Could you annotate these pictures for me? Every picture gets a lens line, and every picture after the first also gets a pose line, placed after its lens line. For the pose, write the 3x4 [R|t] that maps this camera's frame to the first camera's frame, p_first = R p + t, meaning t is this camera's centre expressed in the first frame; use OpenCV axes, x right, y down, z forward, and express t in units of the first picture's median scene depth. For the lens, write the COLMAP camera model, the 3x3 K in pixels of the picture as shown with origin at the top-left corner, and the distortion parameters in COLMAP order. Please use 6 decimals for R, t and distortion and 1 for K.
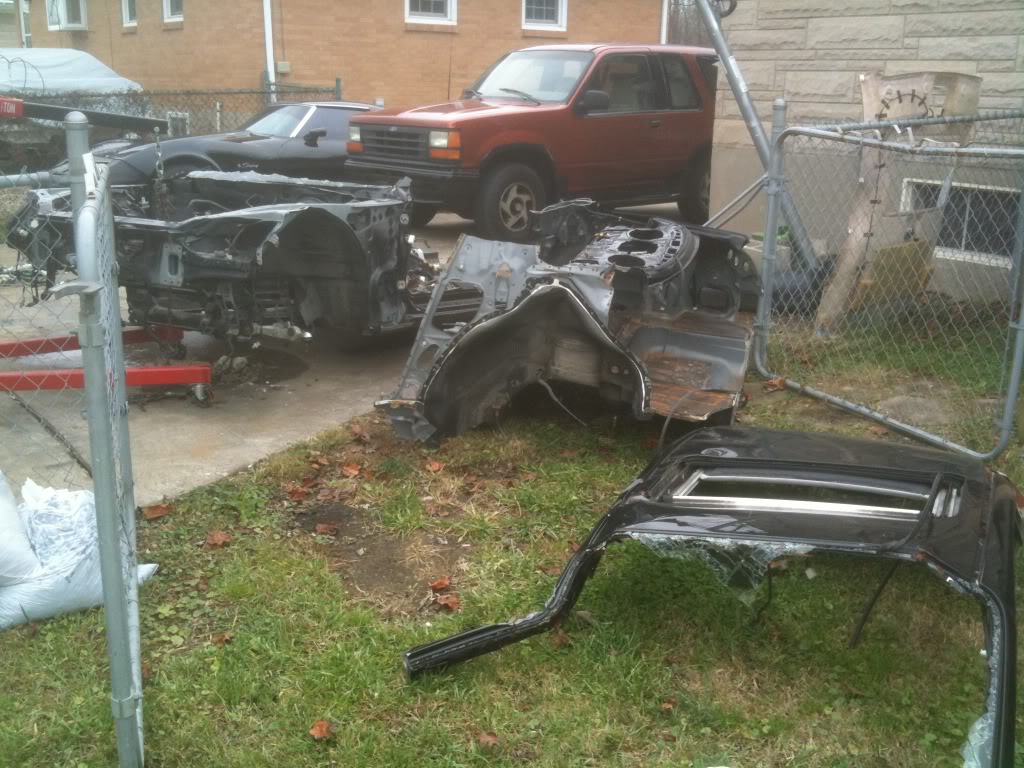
lens RADIAL K [[1076.5, 0, 512.0], [0, 1076.5, 384.0], [0, 0, 1]] dist [0.142011, -0.239926]
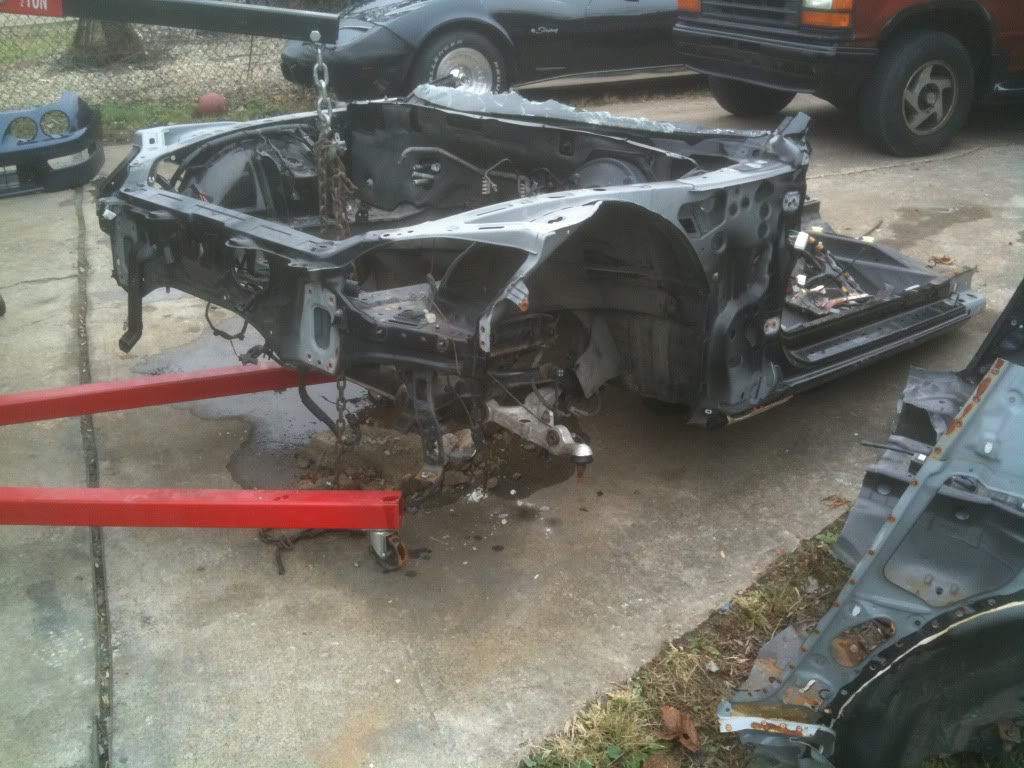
lens RADIAL K [[1129.5, 0, 512.0], [0, 1129.5, 384.0], [0, 0, 1]] dist [0.109247, -0.332162]
pose [[0.961384, 0.083910, -0.262108, -0.079516], [-0.049289, 0.989484, 0.135982, -0.135533], [0.270762, -0.117812, 0.955410, 0.456751]]
